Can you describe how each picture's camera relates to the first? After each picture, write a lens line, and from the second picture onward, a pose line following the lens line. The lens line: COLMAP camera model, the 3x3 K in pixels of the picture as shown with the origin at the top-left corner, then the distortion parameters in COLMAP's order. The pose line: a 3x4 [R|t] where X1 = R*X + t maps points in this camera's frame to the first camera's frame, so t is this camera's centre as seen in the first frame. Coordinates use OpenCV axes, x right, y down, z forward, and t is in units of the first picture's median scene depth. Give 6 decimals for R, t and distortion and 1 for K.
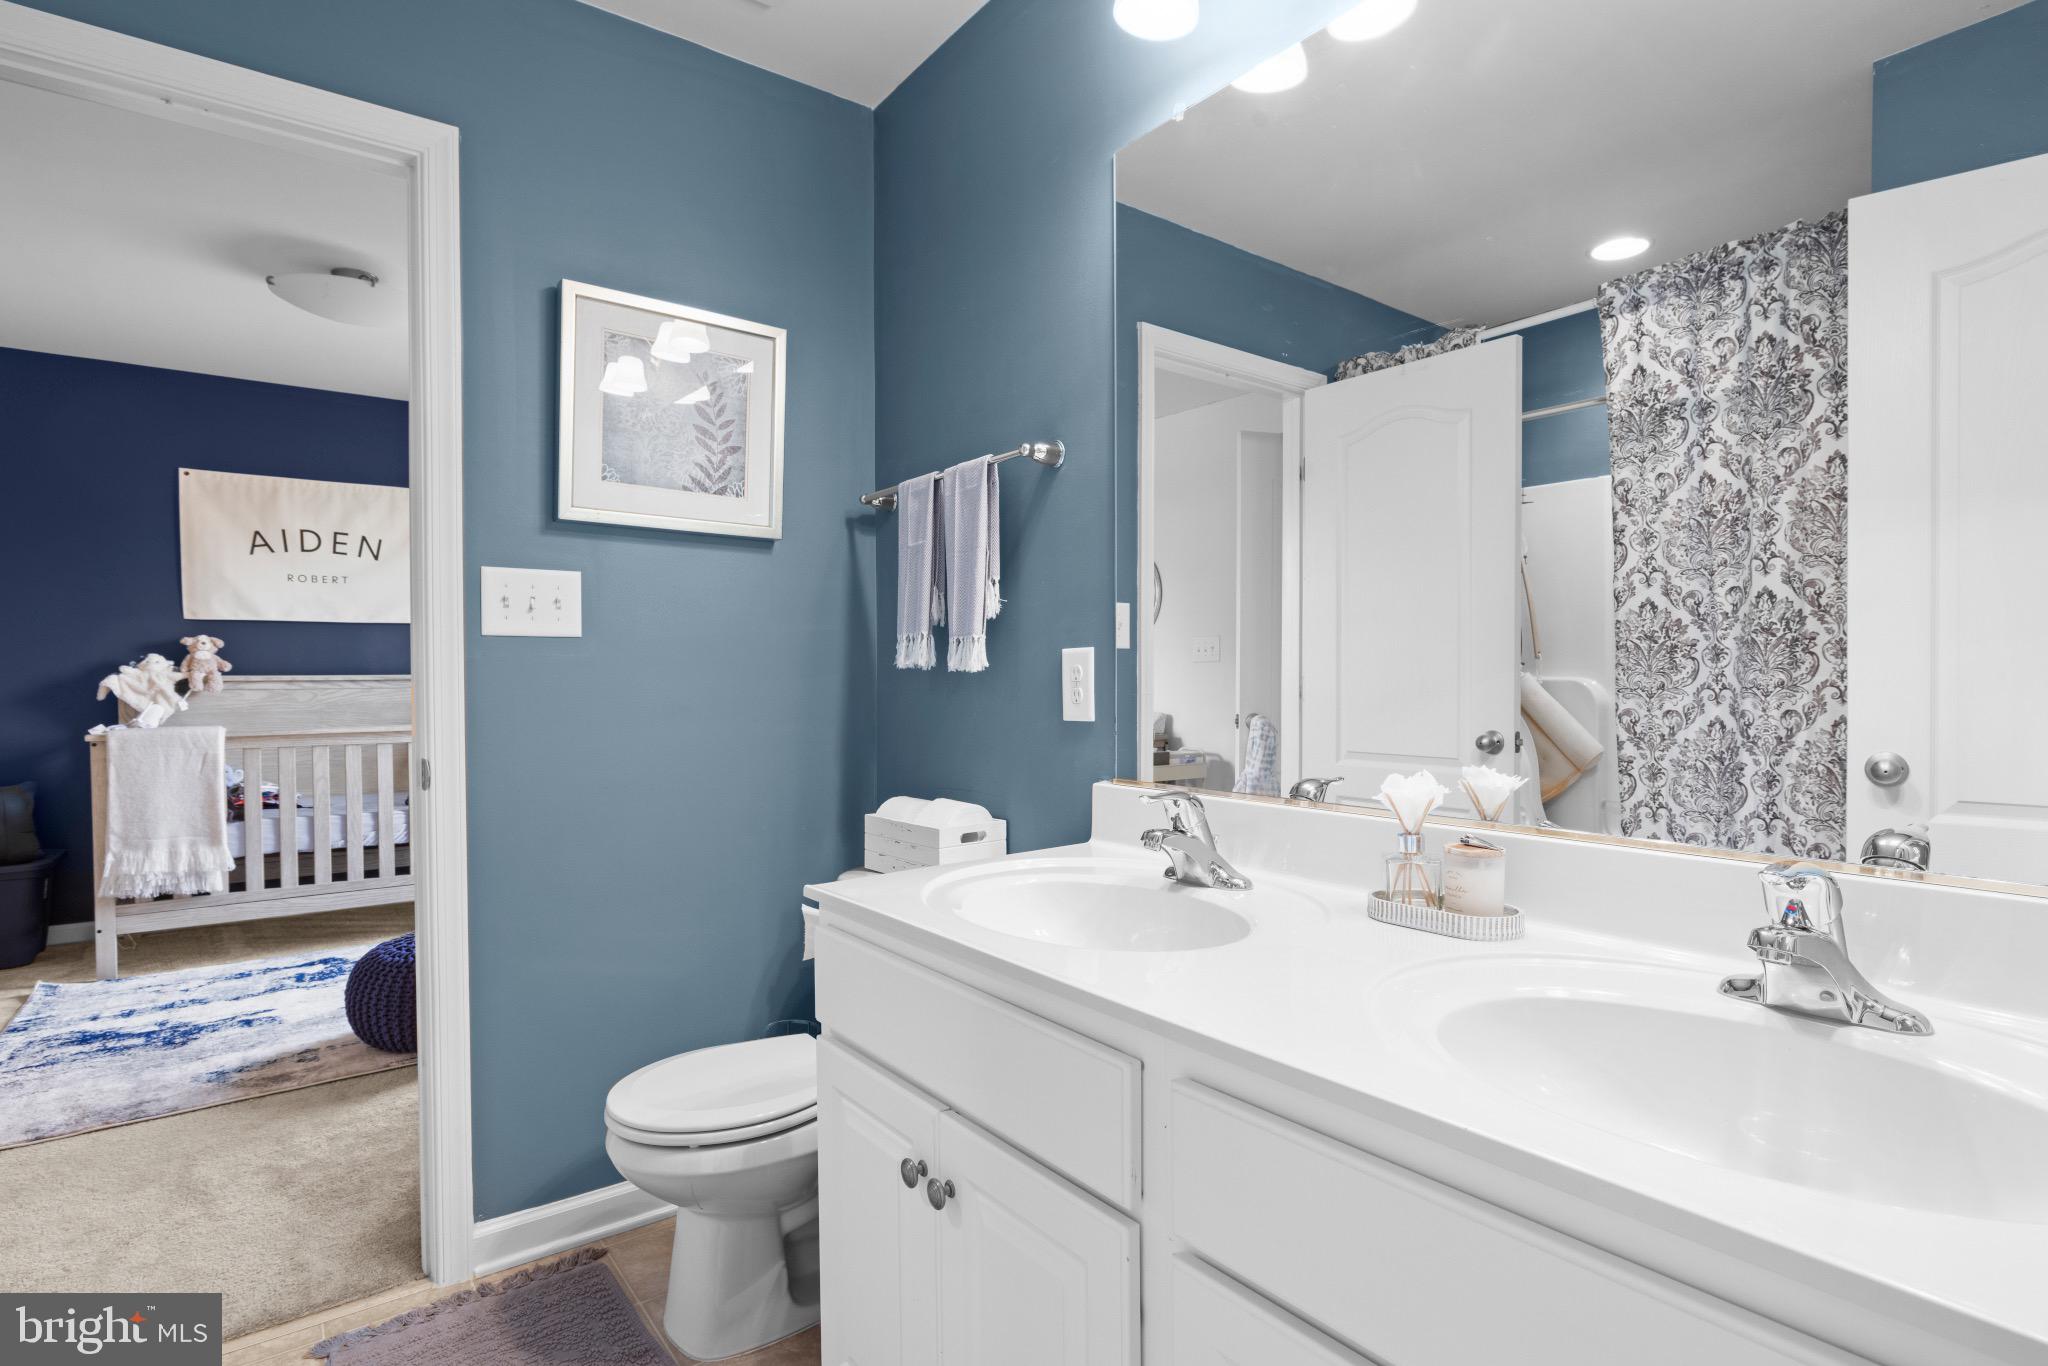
lens RADIAL K [[1021.5, 0, 1028.1], [0, 1021.5, 686.1], [0, 0, 1]] dist [-0.011266, 0.000644]
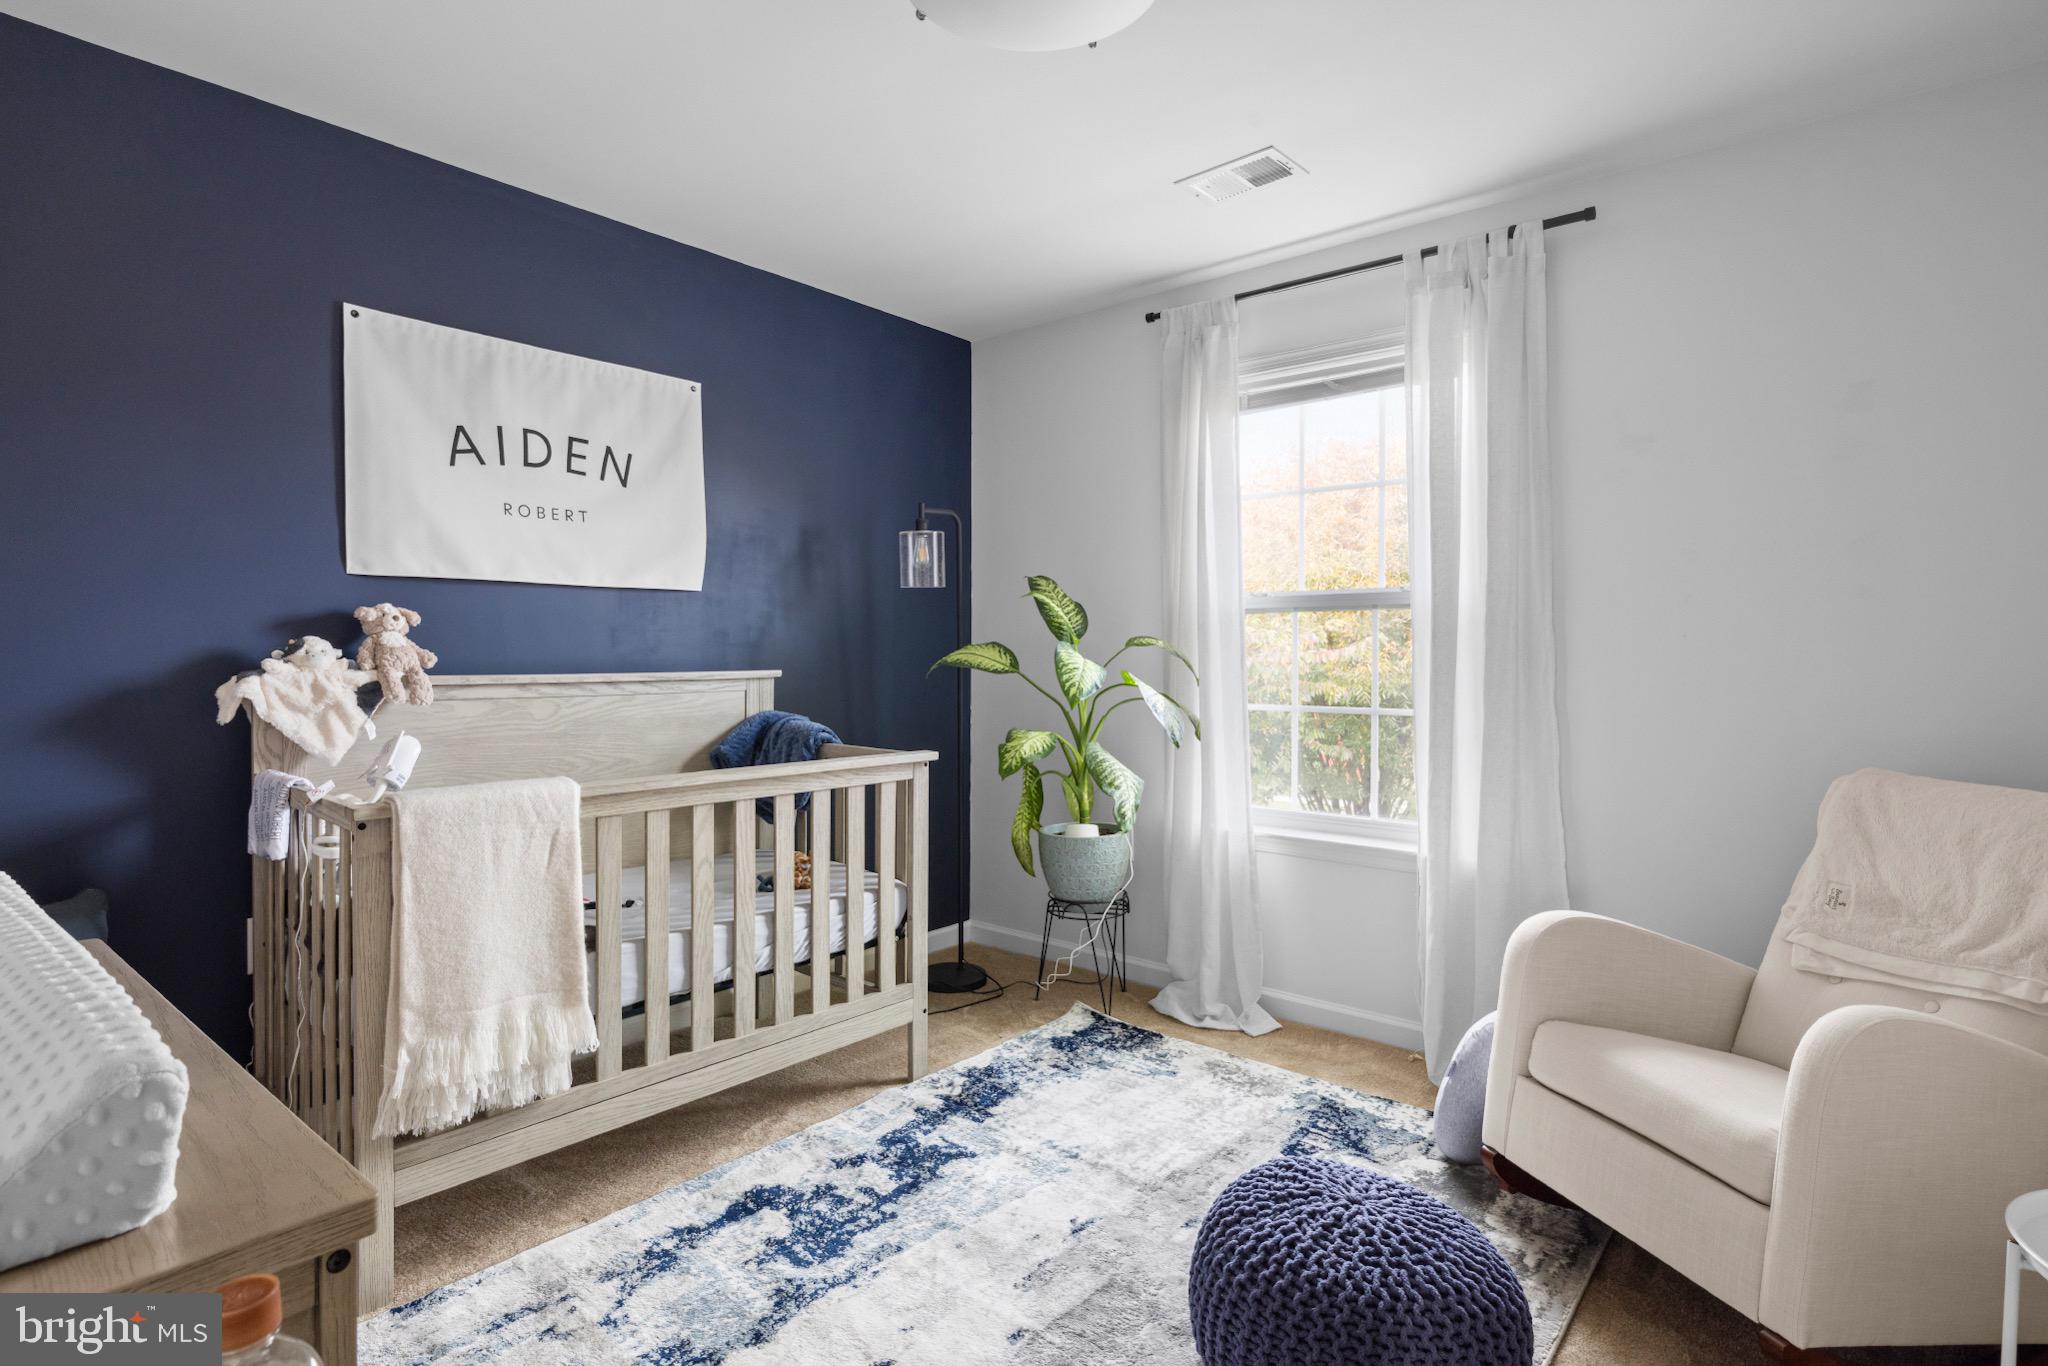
lens RADIAL K [[1021.5, 0, 1020.4], [0, 1021.5, 673.0], [0, 0, 1]] dist [-0.011266, 0.000644]
pose [[0.979026, 0.002220, 0.203723, -0.599952], [-0.002957, 0.999990, 0.003316, -0.015066], [-0.203713, -0.003849, 0.979023, 0.386672]]
